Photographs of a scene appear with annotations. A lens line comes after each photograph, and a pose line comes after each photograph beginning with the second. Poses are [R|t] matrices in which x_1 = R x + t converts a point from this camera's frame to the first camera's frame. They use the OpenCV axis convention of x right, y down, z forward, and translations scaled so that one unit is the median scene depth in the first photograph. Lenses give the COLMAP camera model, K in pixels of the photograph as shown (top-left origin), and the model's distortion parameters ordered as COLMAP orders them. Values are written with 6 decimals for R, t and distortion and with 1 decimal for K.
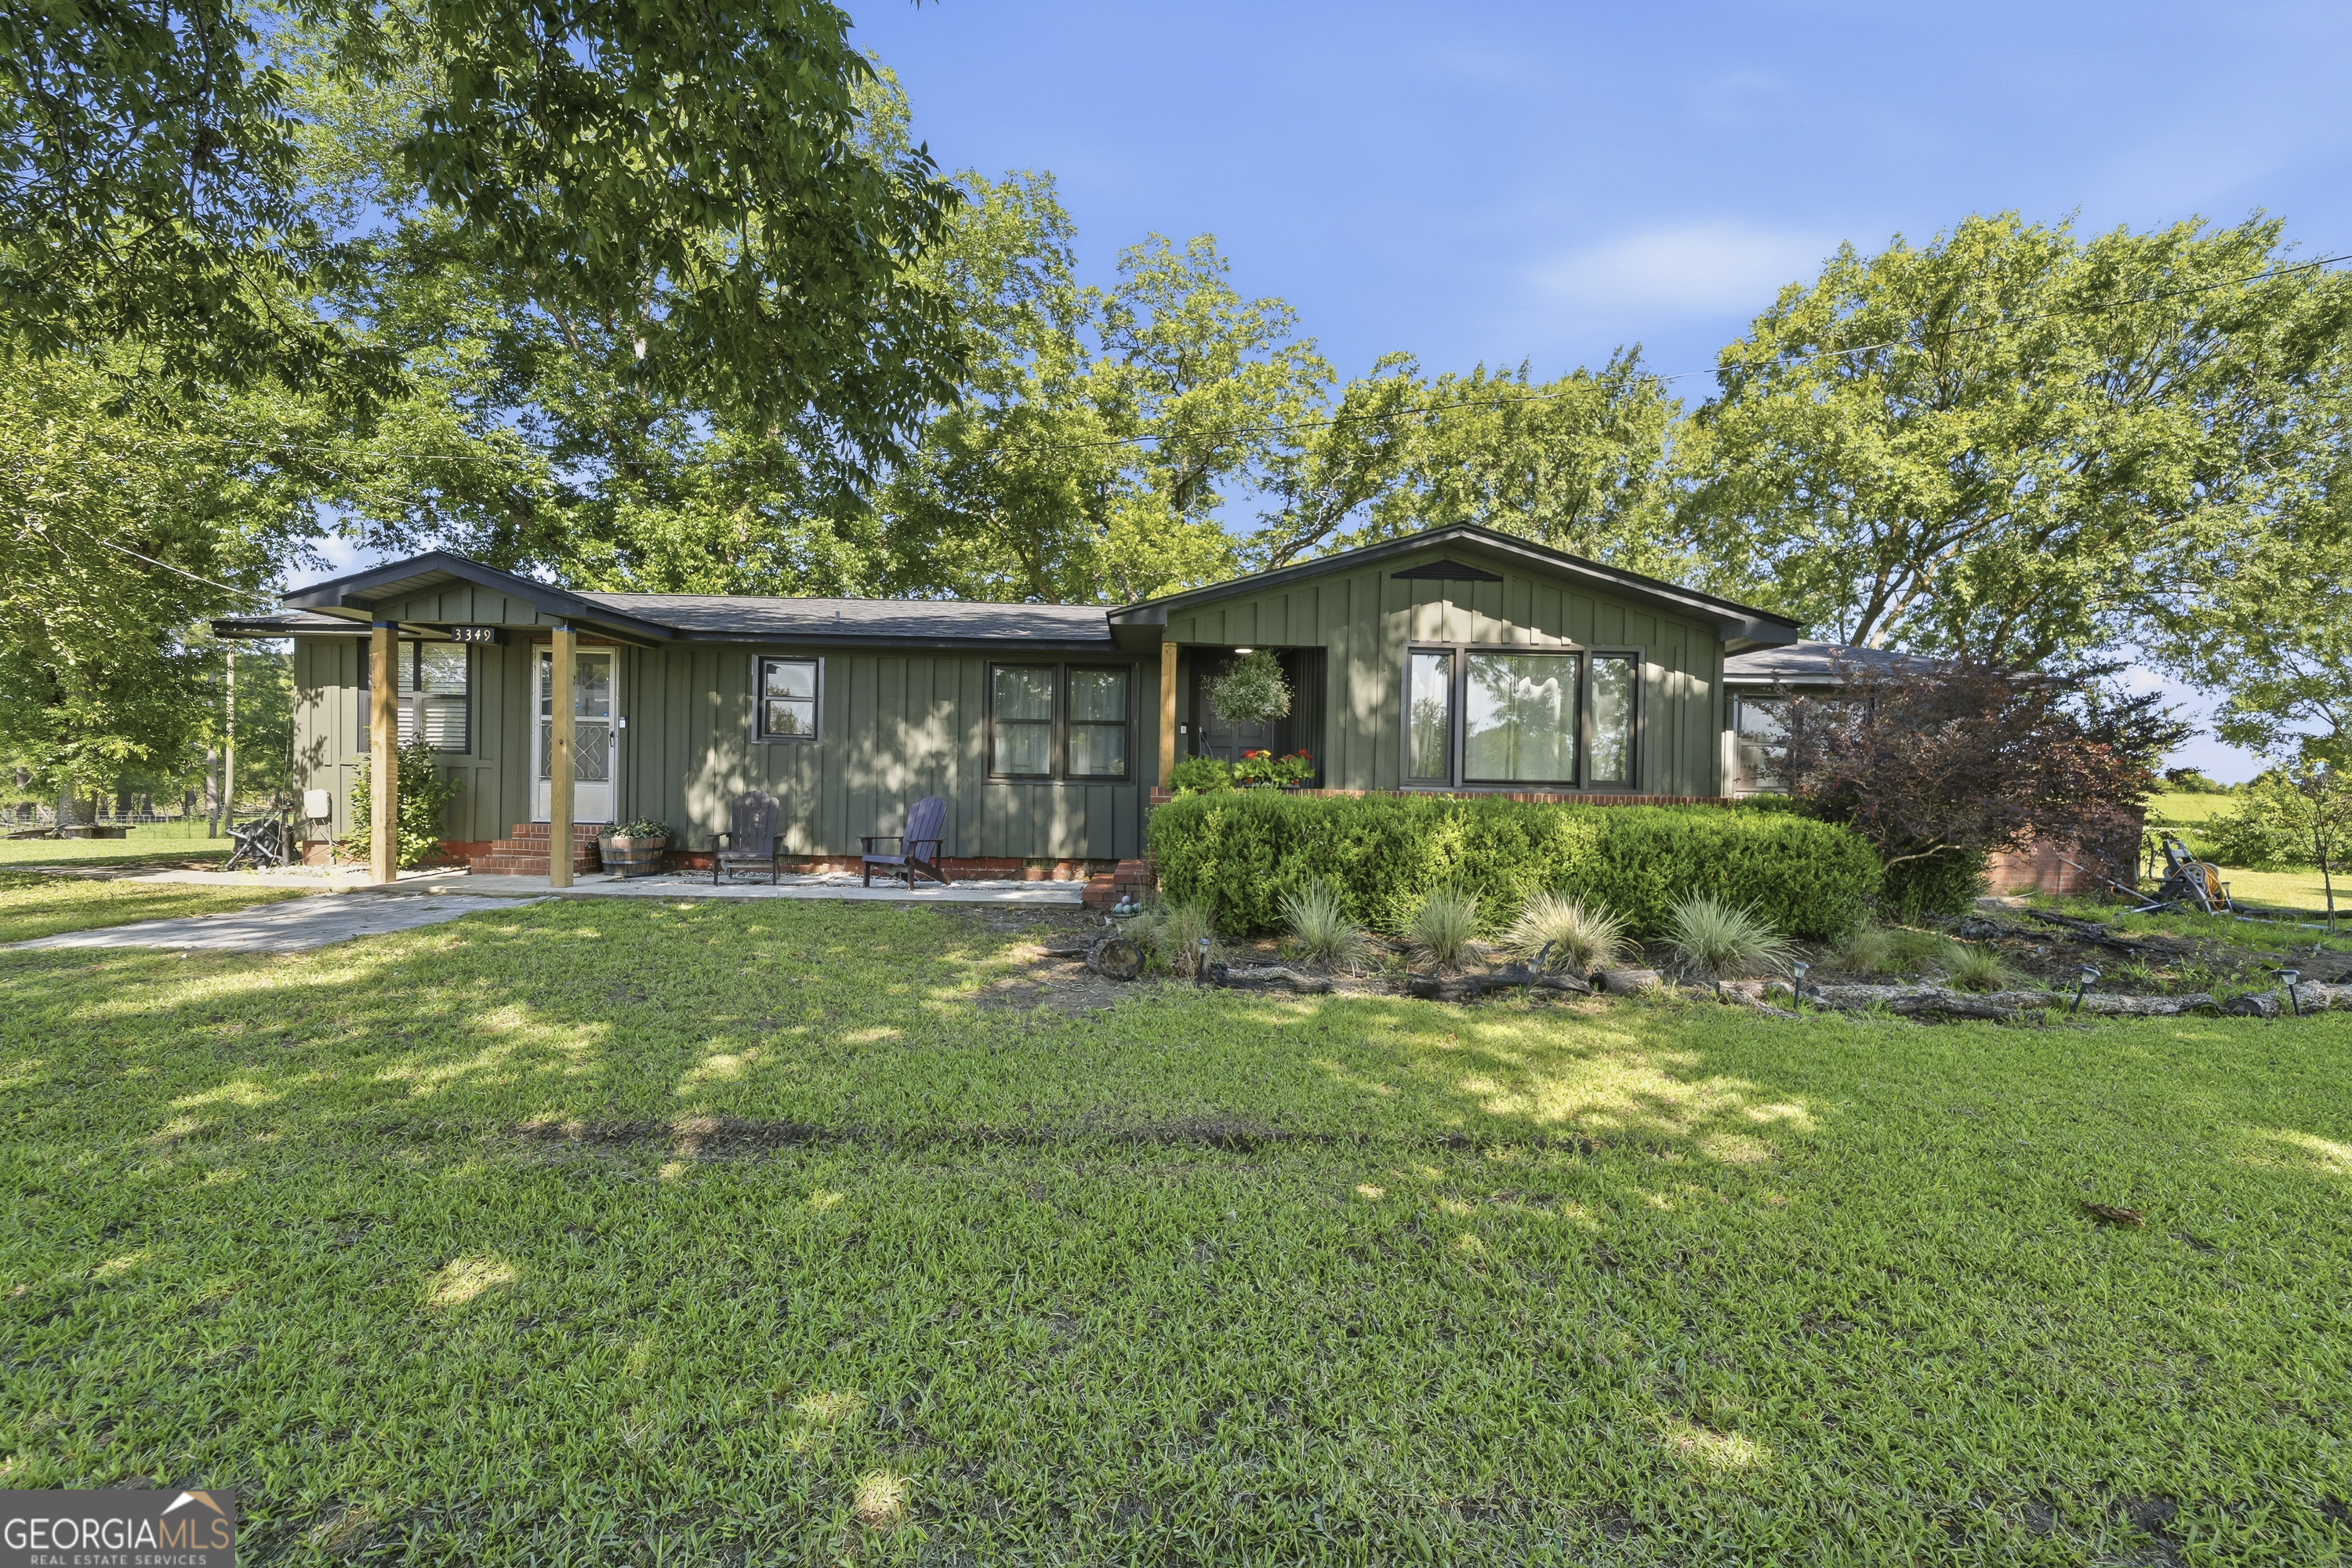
lens RADIAL K [[907.6, 0, 1176.0], [0, 907.6, 784.0], [0, 0, 1]] dist [0.007275, -0.000111]
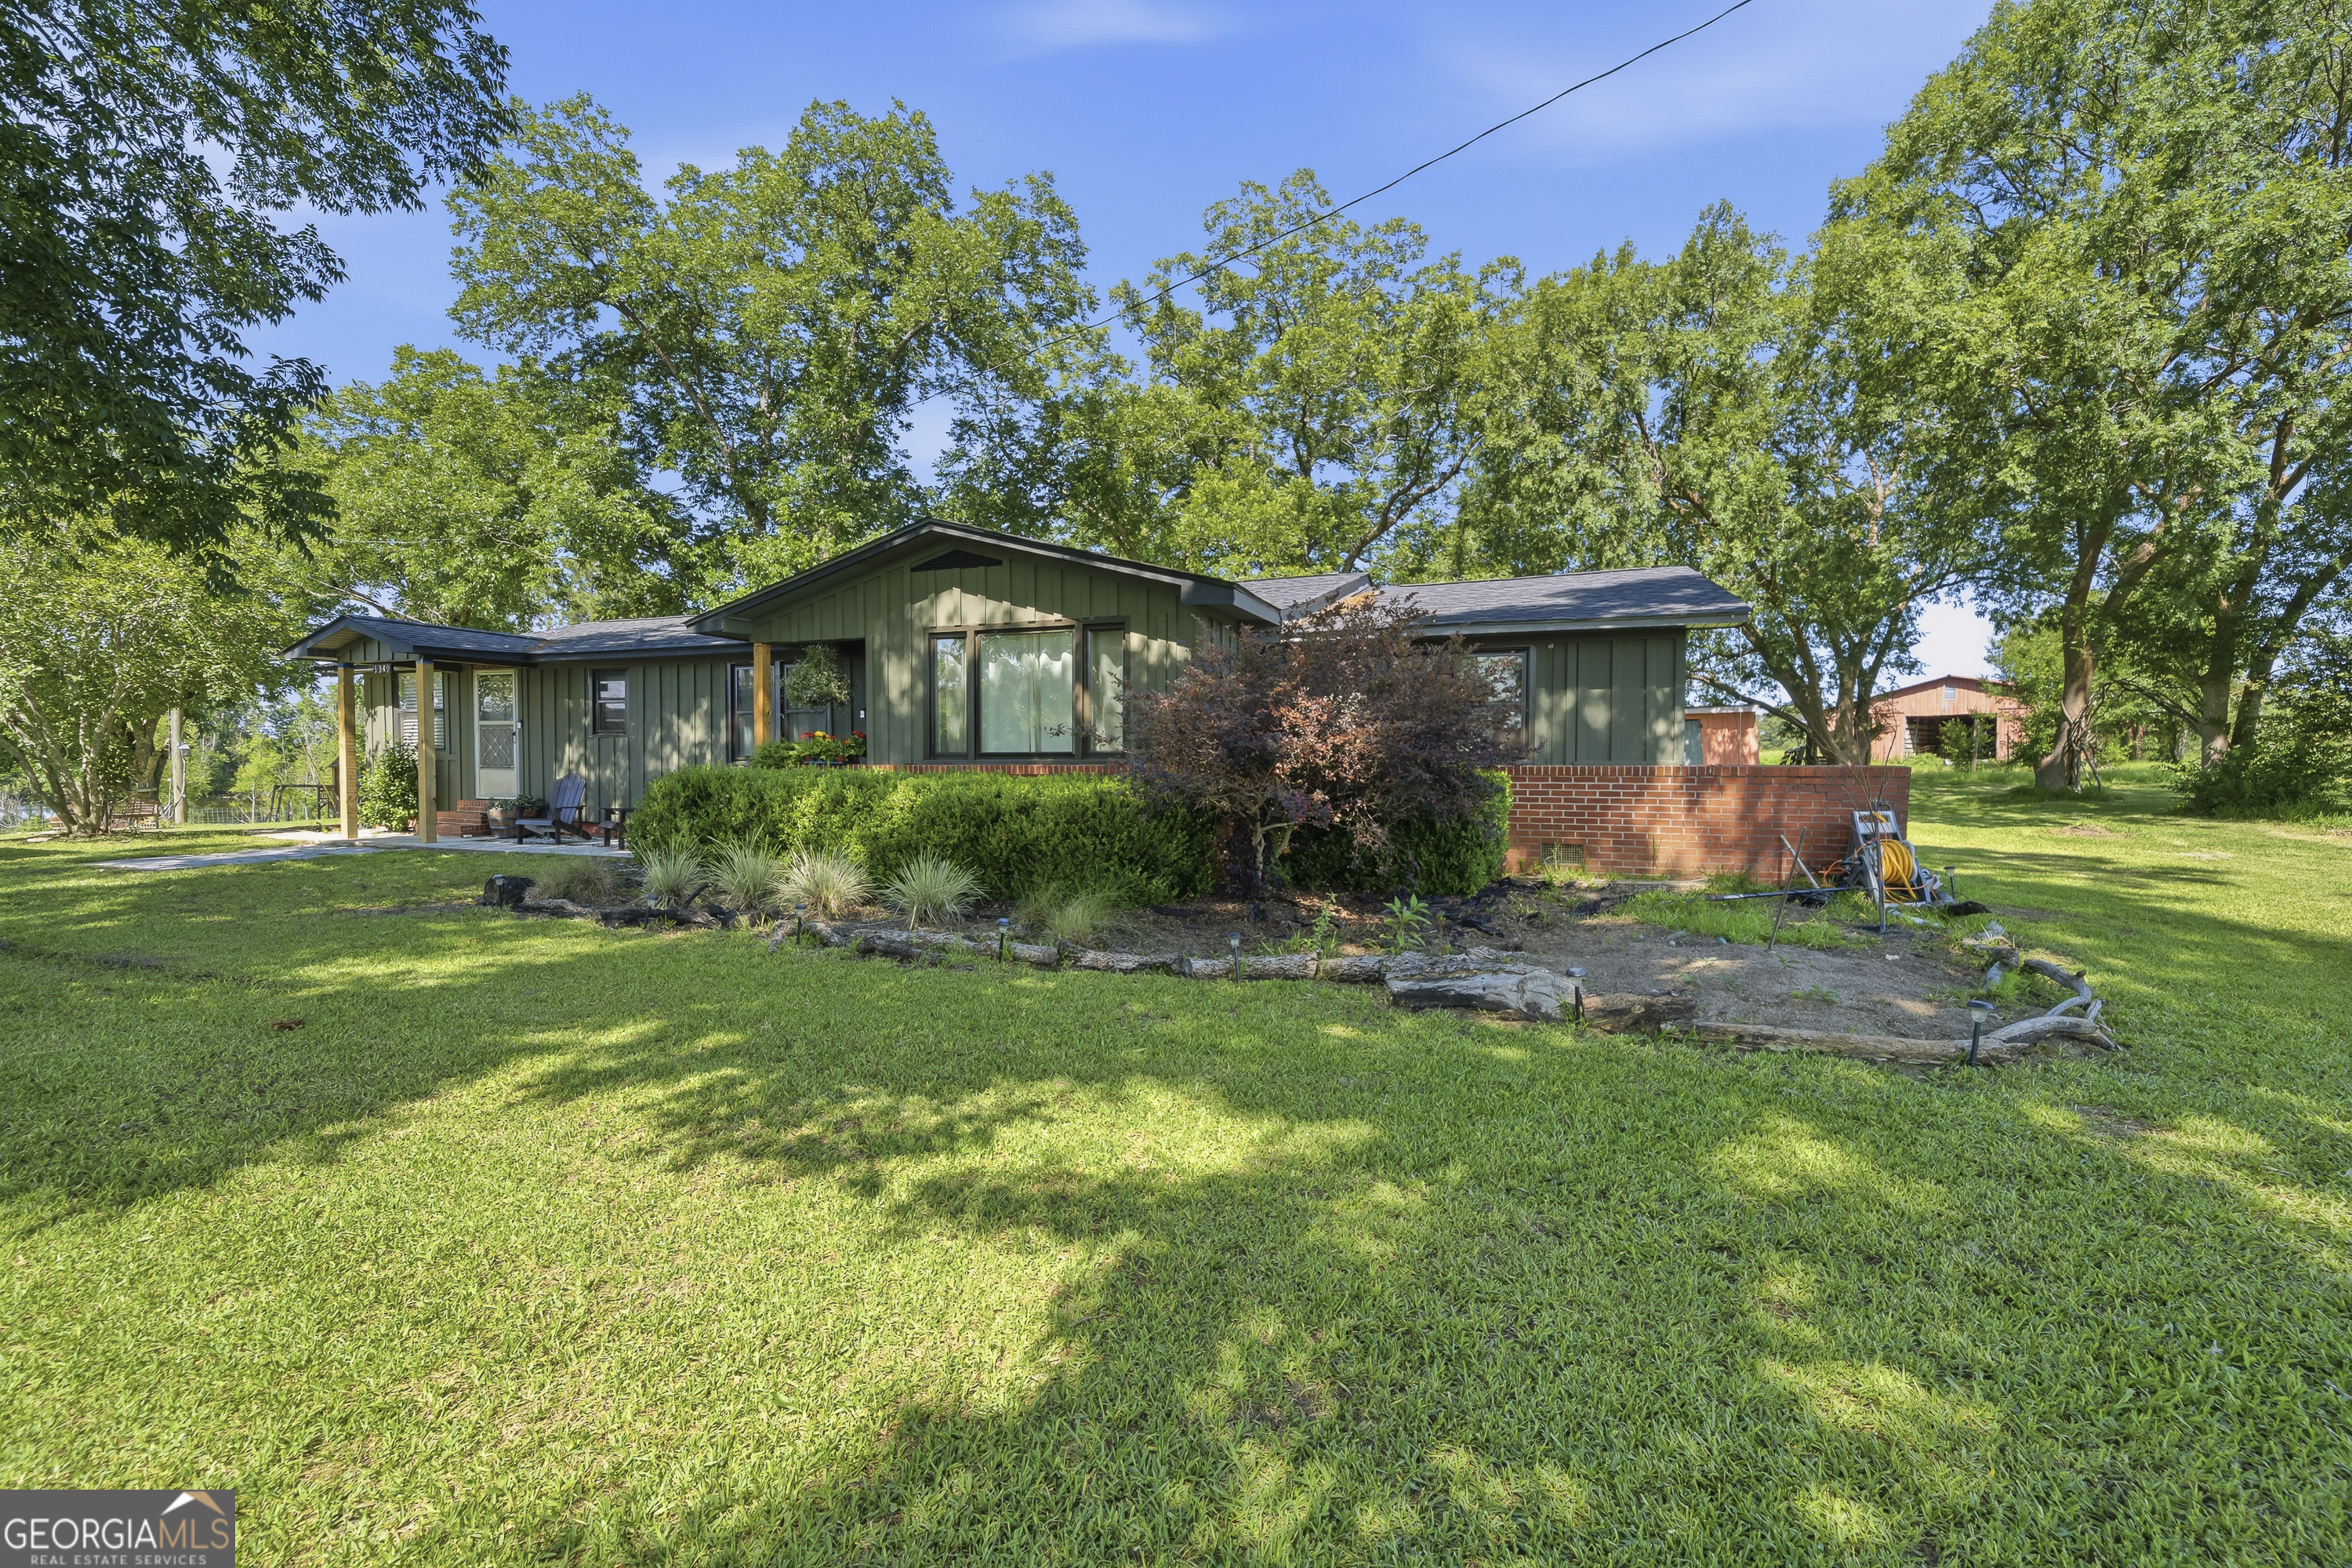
lens RADIAL K [[1041.0, 0, 1176.0], [0, 1041.0, 784.0], [0, 0, 1]] dist [0.000784, 0.000128]
pose [[0.919742, -0.010012, -0.392396, 0.875738], [0.012367, 0.999917, 0.003473, 0.025124], [0.392329, -0.008047, 0.919790, -0.027157]]
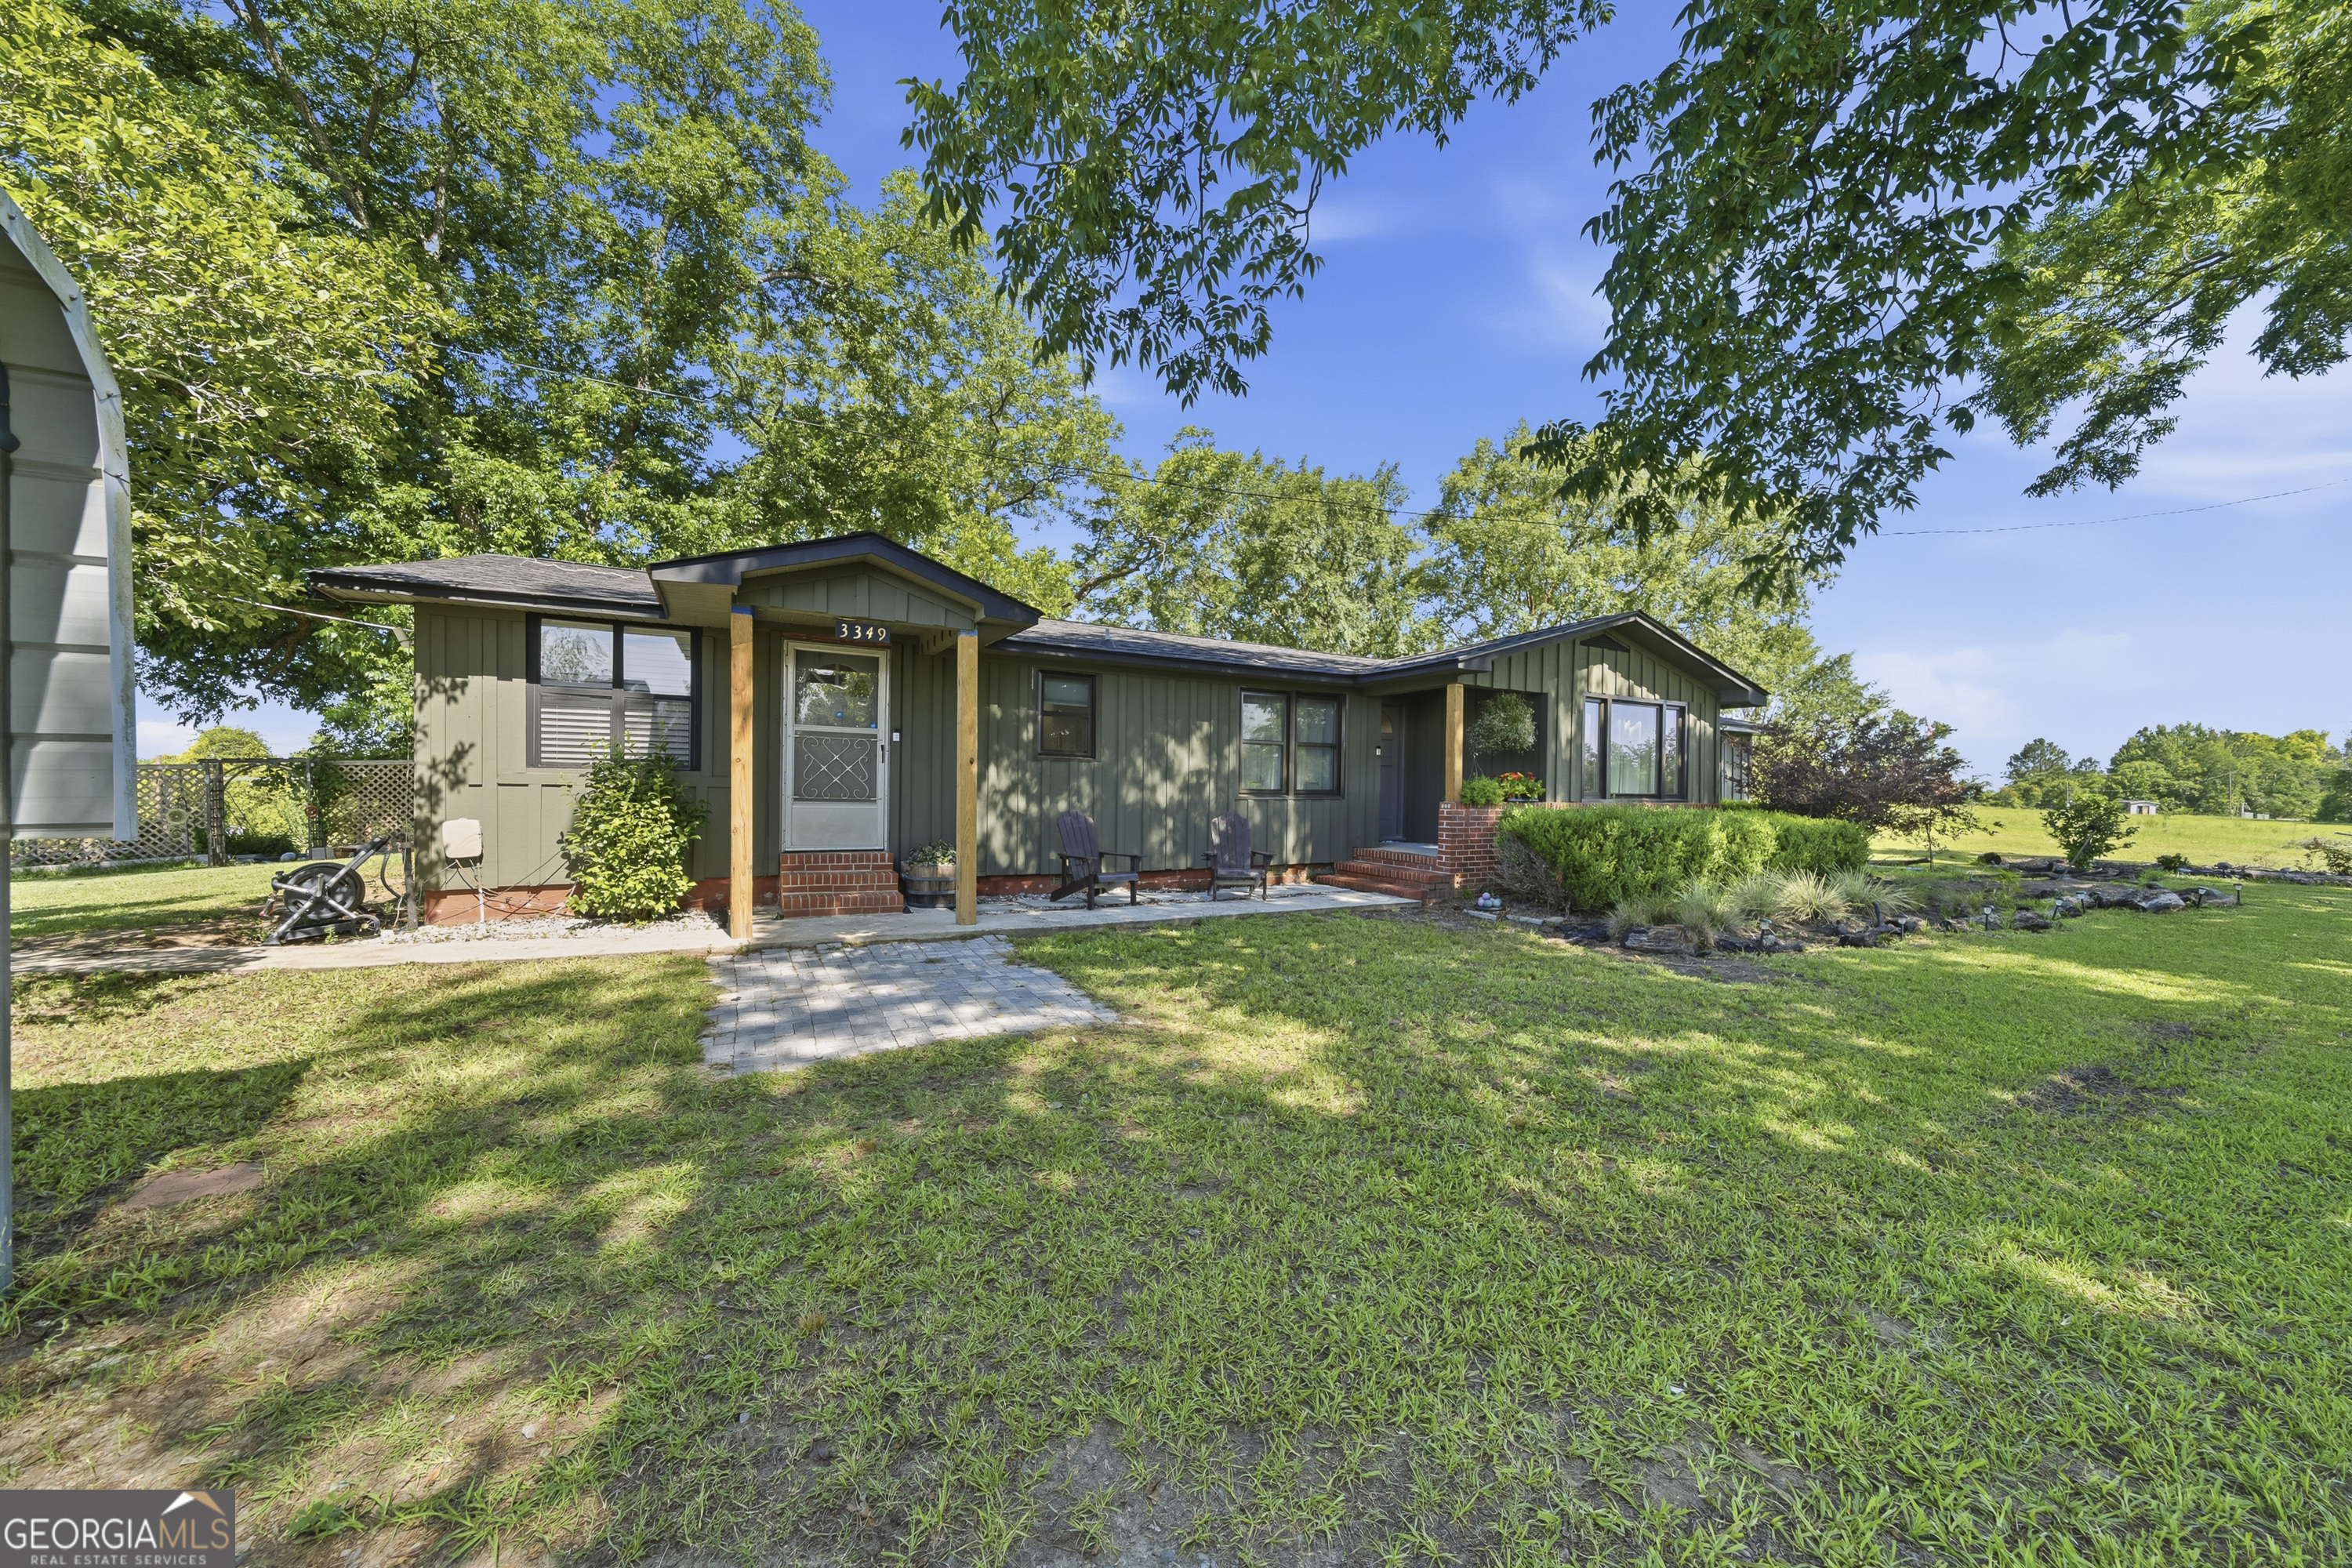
lens RADIAL K [[804.2, 0, 1176.0], [0, 804.2, 784.0], [0, 0, 1]] dist [-0.000950, -0.000048]
pose [[0.891887, -0.003711, 0.452243, -0.721518], [0.002234, 0.999990, 0.003800, -0.021742], [-0.452253, -0.002379, 0.891887, 0.176088]]
